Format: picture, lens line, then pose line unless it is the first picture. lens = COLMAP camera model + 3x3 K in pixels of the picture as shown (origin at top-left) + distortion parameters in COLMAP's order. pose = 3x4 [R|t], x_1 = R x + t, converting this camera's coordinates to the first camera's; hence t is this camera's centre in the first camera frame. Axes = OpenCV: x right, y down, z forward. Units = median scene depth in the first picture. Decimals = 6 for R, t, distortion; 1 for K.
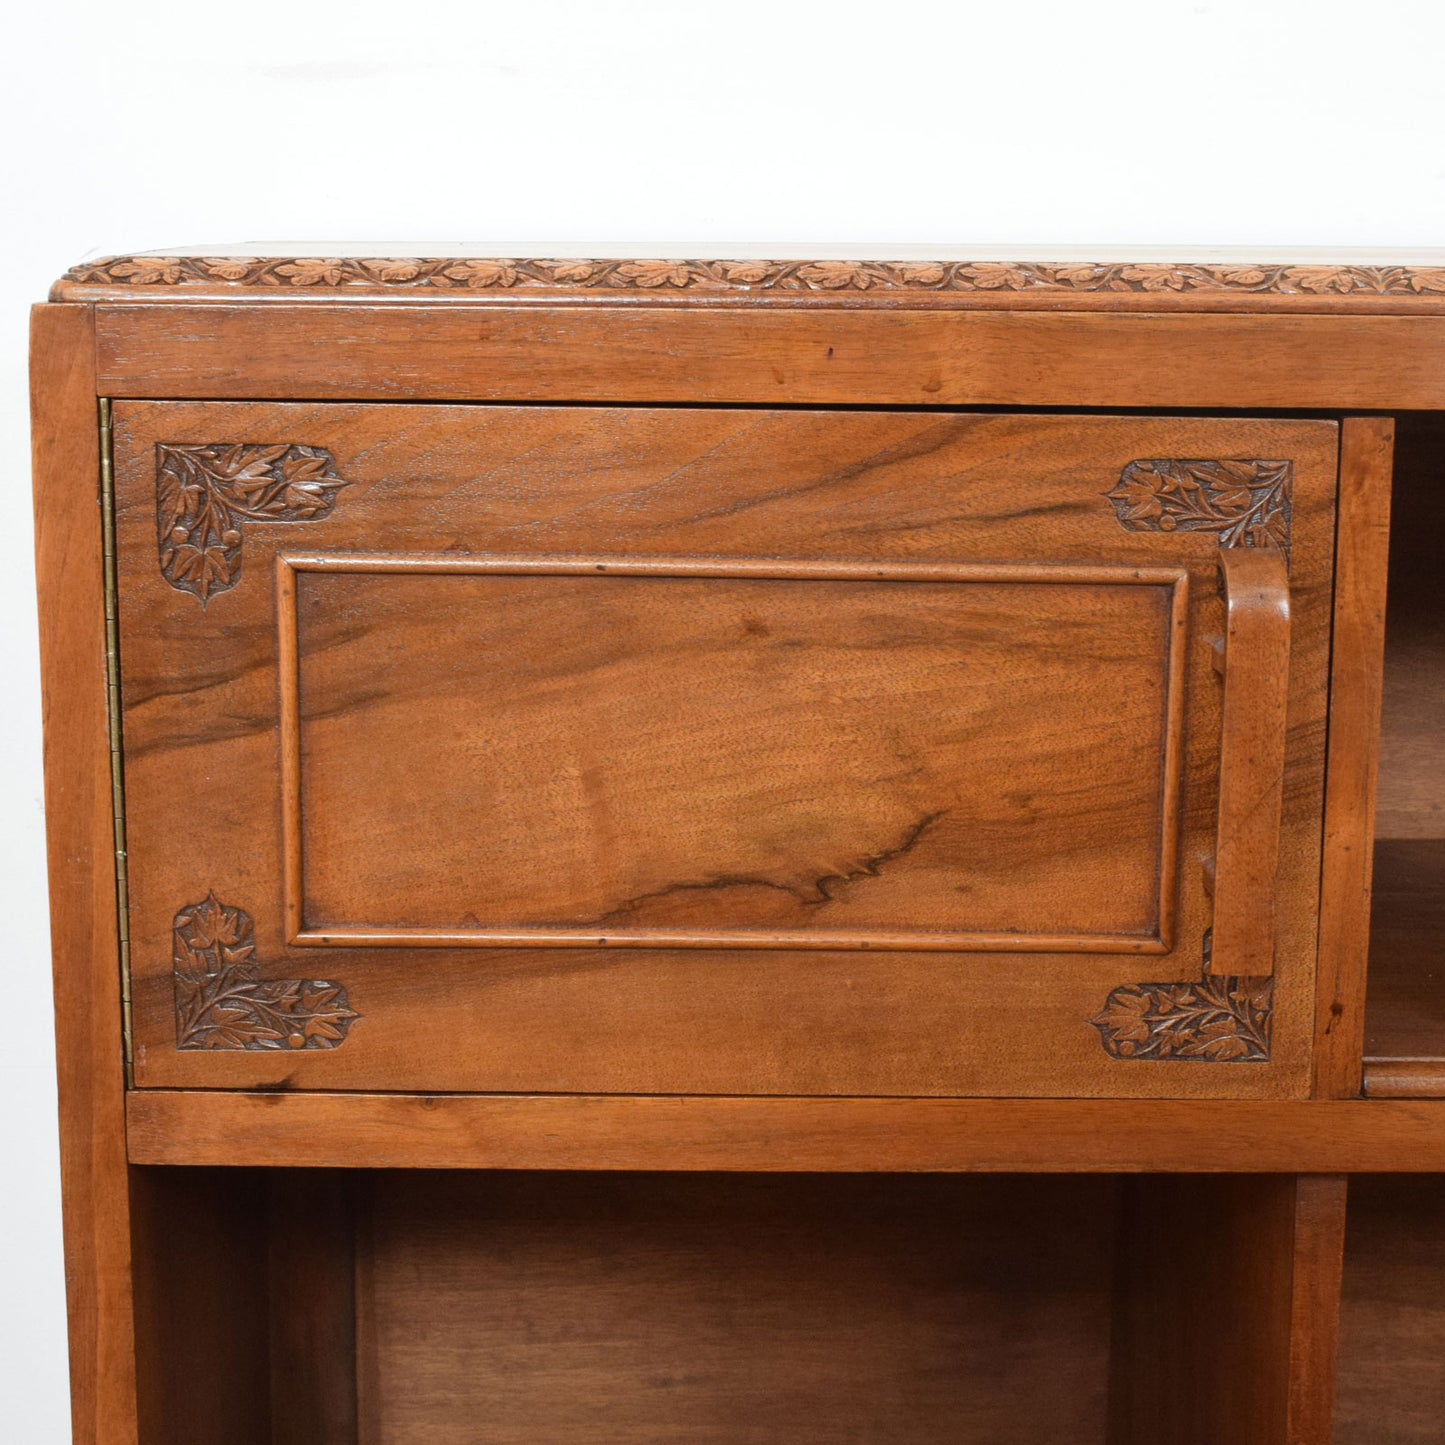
lens RADIAL K [[2876.8, 0, 777.5], [0, 2876.8, 724.3], [0, 0, 1]] dist [-0.041170, 0.056994]
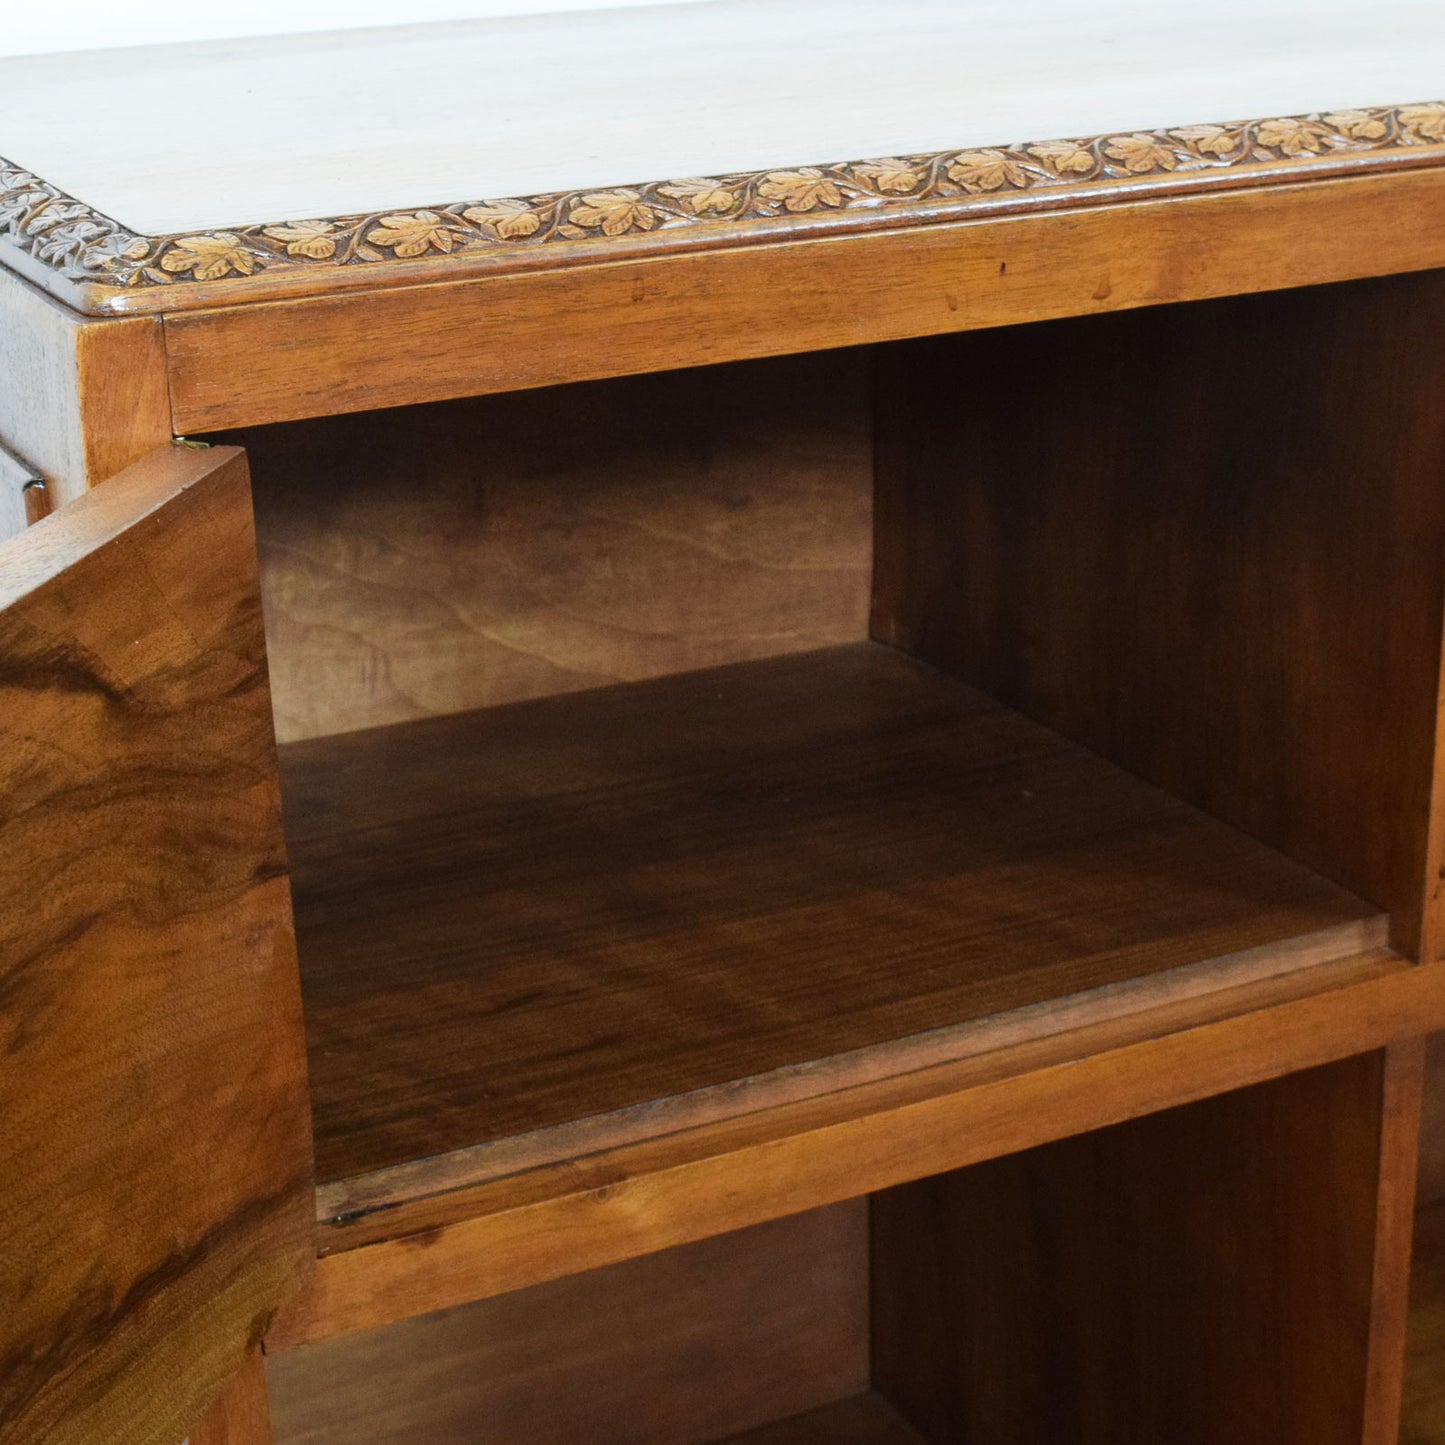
lens RADIAL K [[2973.6, 0, 891.0], [0, 2973.6, 724.4], [0, 0, 1]] dist [-0.021338, -0.206794]
pose [[0.884579, -0.174447, 0.432536, -0.407974], [0.095491, 0.975510, 0.198147, -0.171607], [-0.456510, -0.133973, 0.879574, 0.215800]]
